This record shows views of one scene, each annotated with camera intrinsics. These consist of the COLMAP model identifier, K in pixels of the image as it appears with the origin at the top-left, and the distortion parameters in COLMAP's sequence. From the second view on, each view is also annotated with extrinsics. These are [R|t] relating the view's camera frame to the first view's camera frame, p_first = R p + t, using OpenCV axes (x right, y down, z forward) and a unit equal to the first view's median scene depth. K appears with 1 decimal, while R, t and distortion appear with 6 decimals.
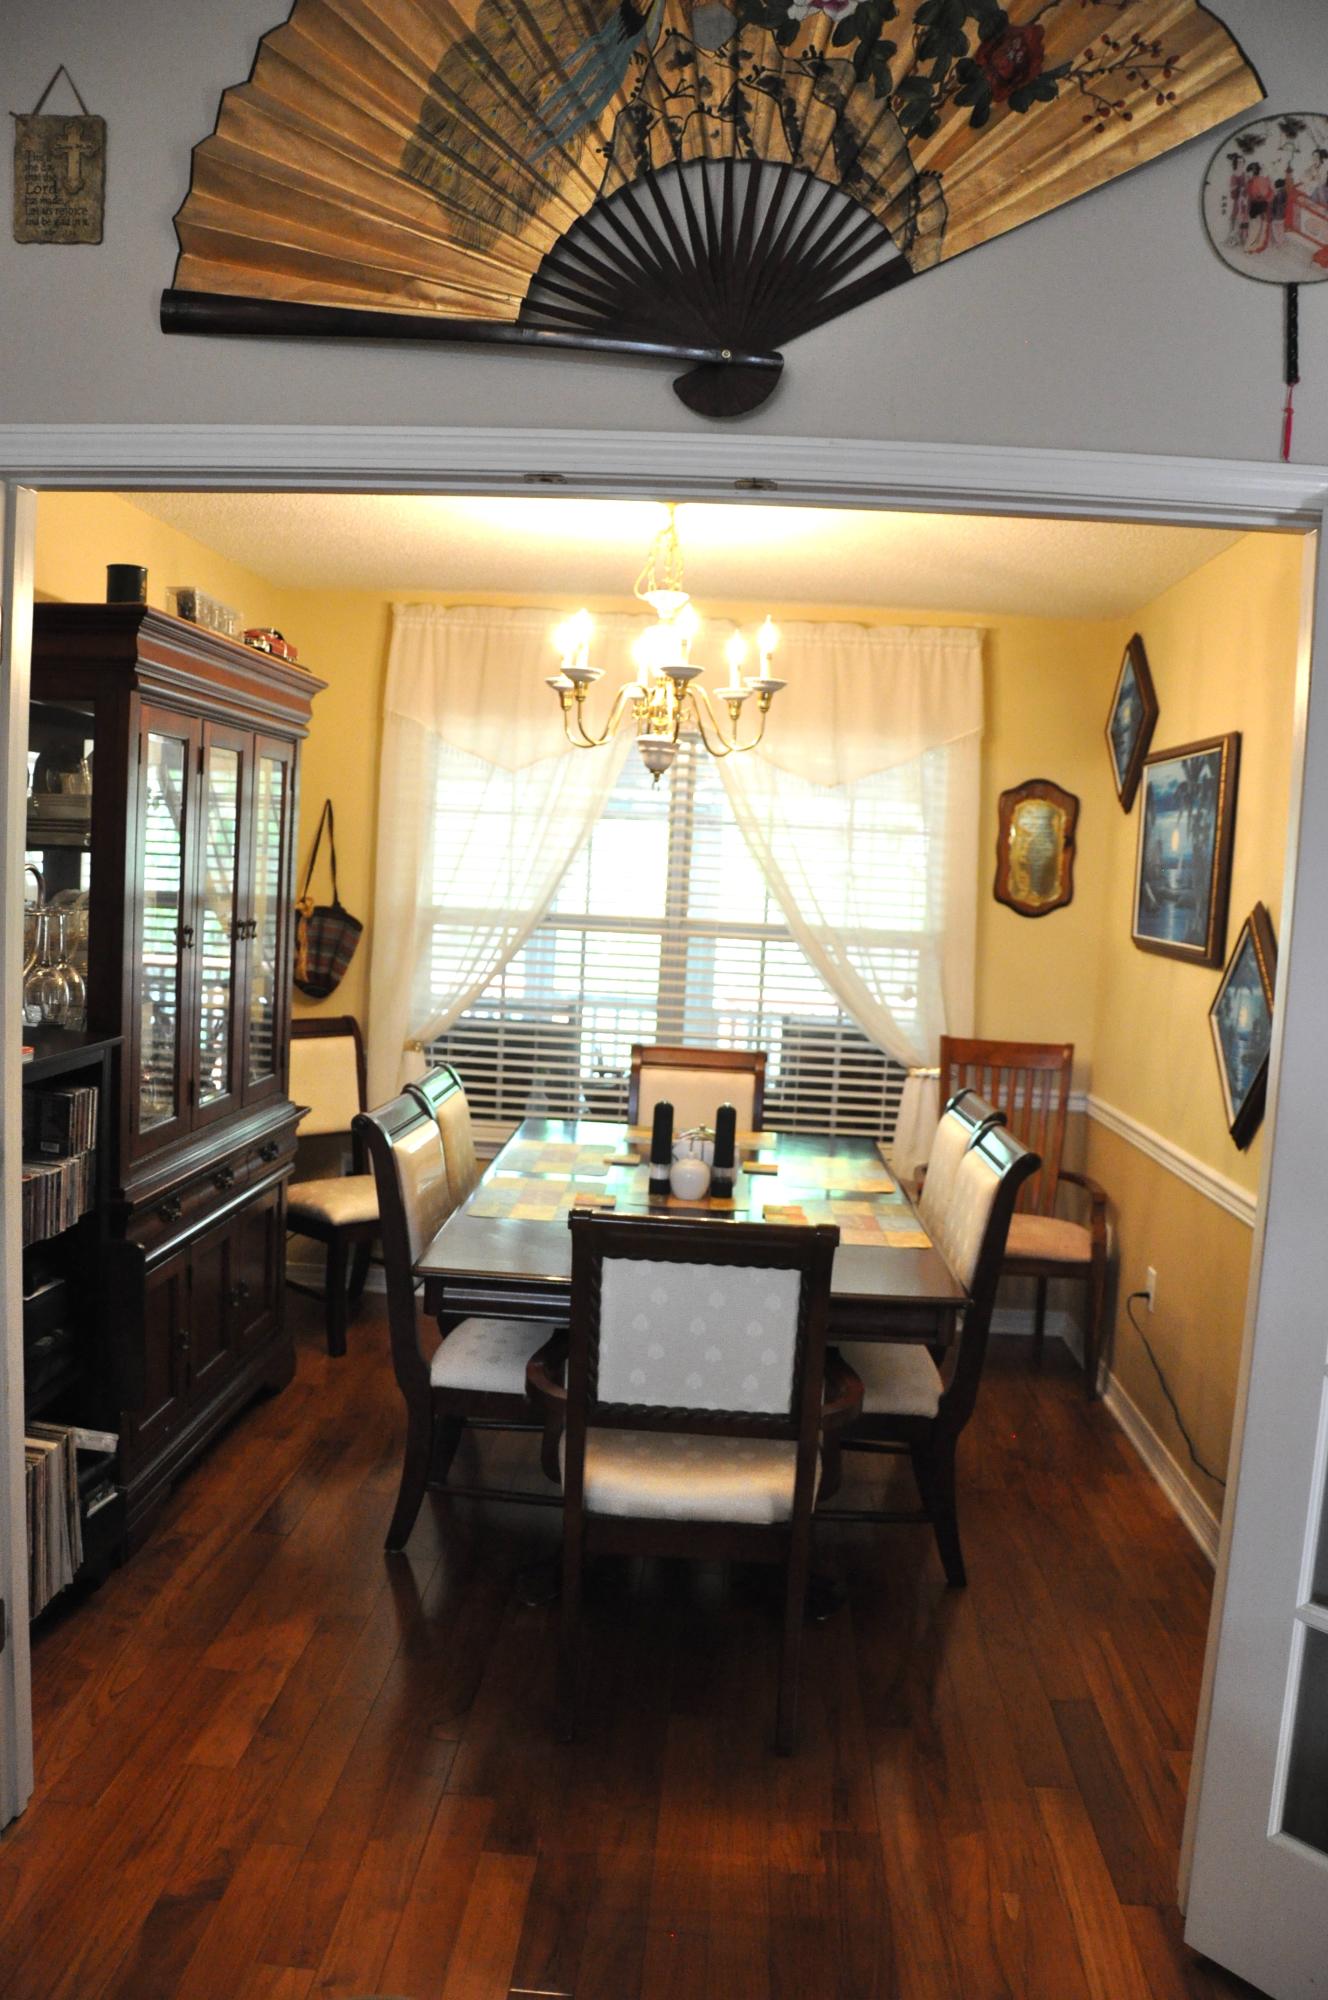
lens RADIAL K [[1554.8, 0, 654.4], [0, 1554.8, 1019.5], [0, 0, 1]] dist [-0.161034, 0.122416]
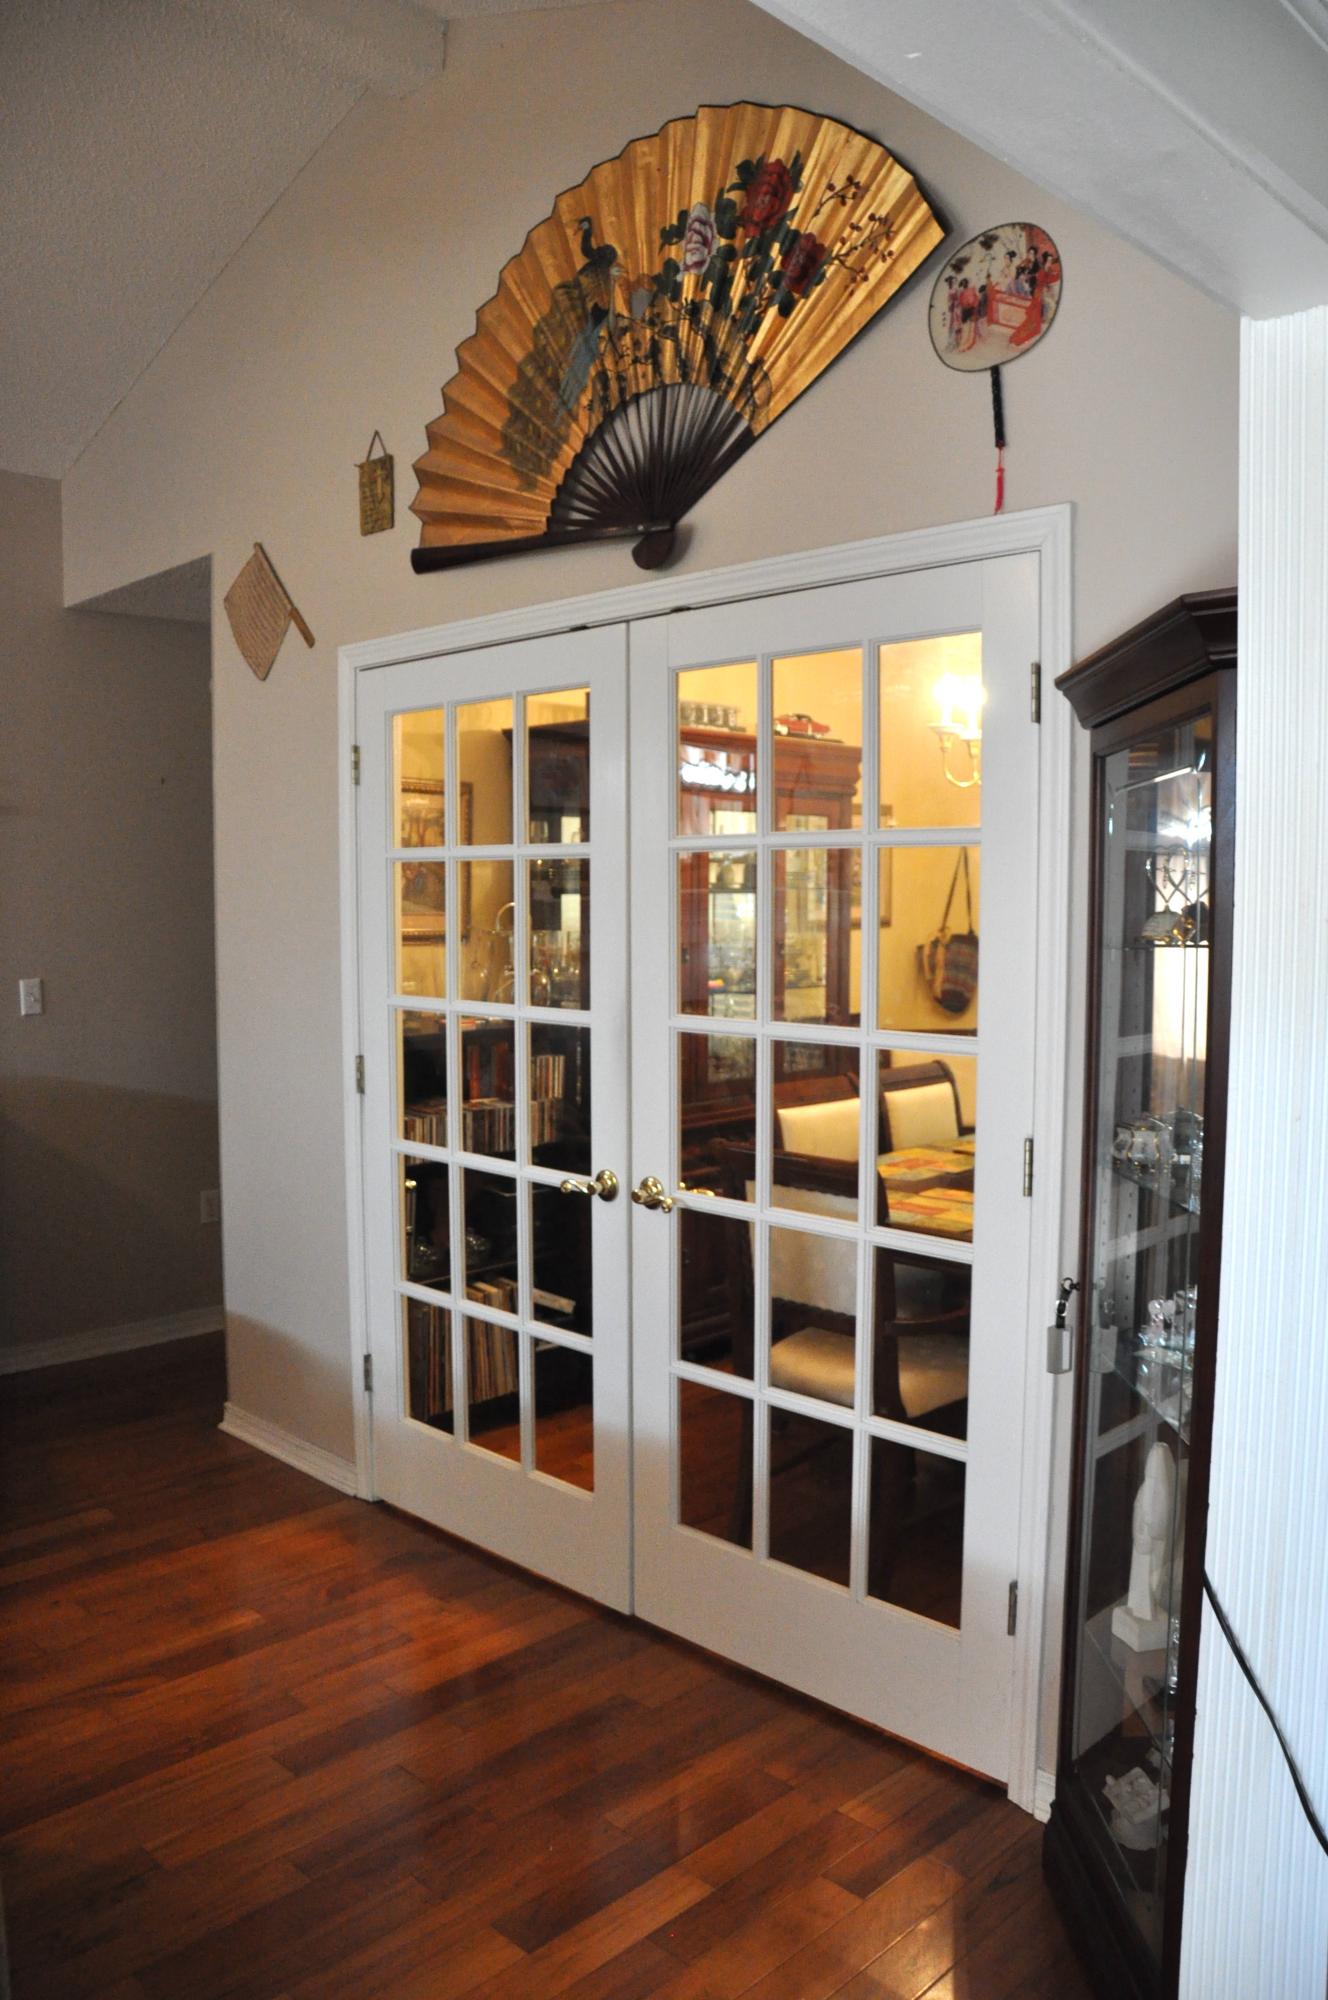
lens RADIAL K [[1554.8, 0, 654.4], [0, 1554.8, 1019.5], [0, 0, 1]] dist [-0.161034, 0.122416]
pose [[0.744770, 0.005813, -0.667296, 1.040182], [-0.028323, 0.999336, -0.022905, 0.064104], [0.666720, 0.035959, 0.744440, -0.065282]]
